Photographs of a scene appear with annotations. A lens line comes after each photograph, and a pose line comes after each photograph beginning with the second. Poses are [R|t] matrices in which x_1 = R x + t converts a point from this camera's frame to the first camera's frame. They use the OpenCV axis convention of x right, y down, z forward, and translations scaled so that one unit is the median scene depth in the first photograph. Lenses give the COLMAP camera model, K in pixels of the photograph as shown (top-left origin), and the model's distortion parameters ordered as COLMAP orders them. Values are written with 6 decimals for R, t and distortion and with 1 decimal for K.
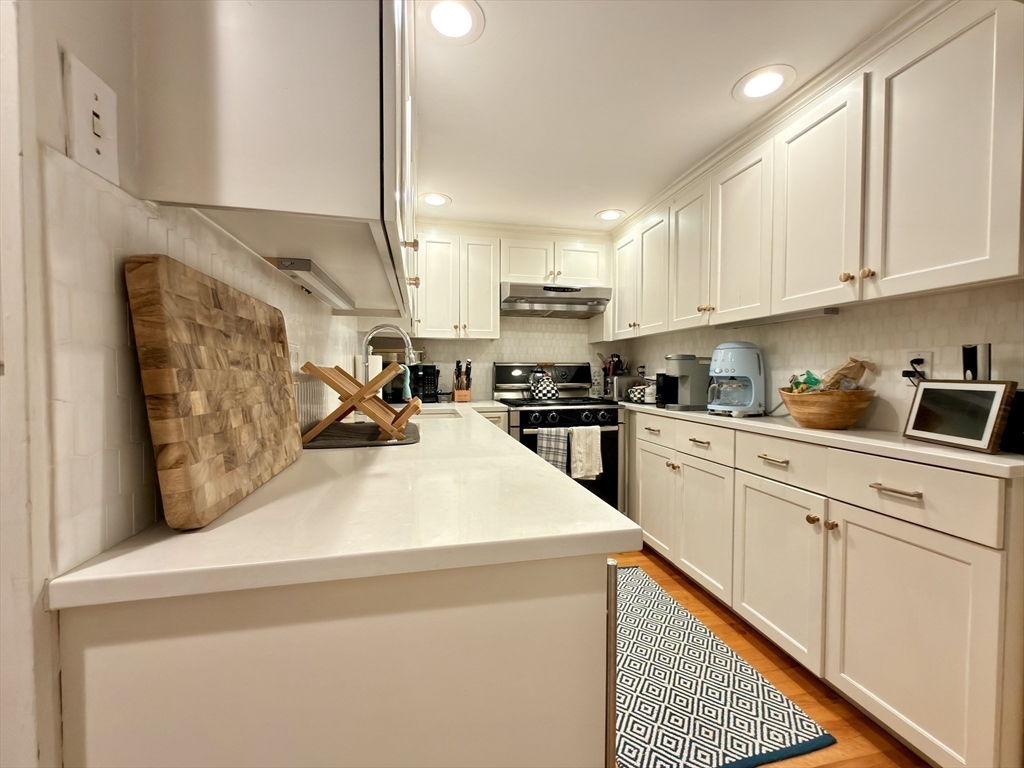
lens RADIAL K [[411.5, 0, 512.6], [0, 411.5, 384.4], [0, 0, 1]] dist [-0.000310, 0.000348]
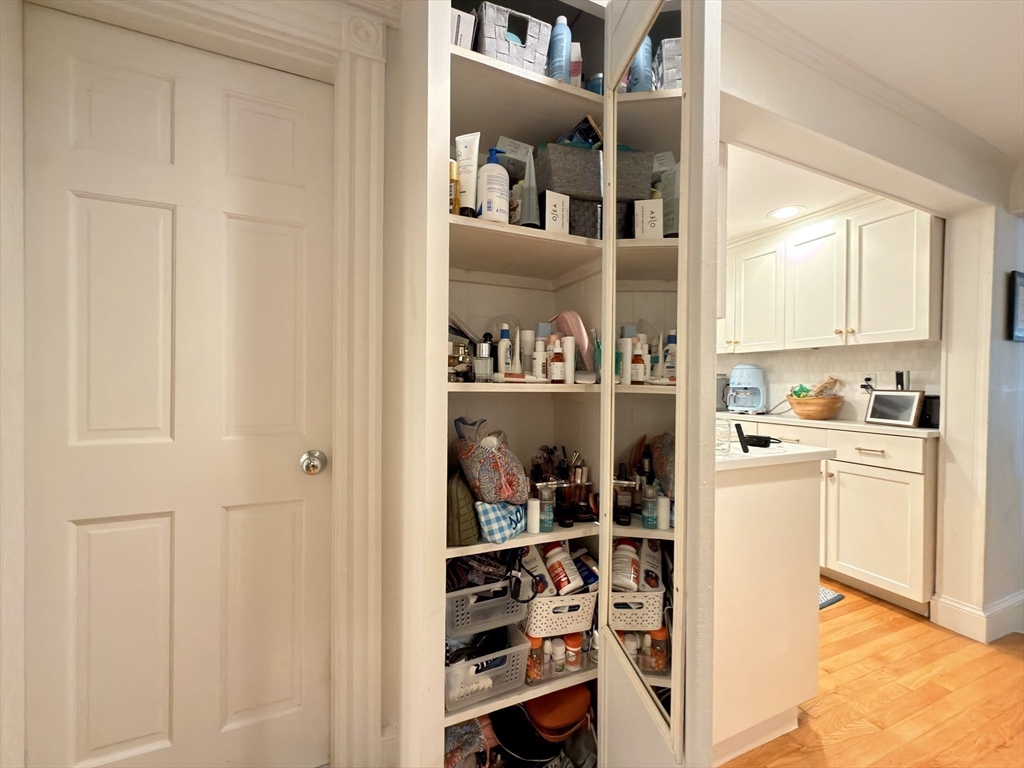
lens RADIAL K [[411.5, 0, 511.7], [0, 411.5, 383.6], [0, 0, 1]] dist [-0.000310, 0.000348]
pose [[0.983919, 0.005189, 0.178540, -0.824126], [-0.000918, 0.999712, -0.023997, 0.005438], [-0.178613, 0.023448, 0.983640, -0.449163]]
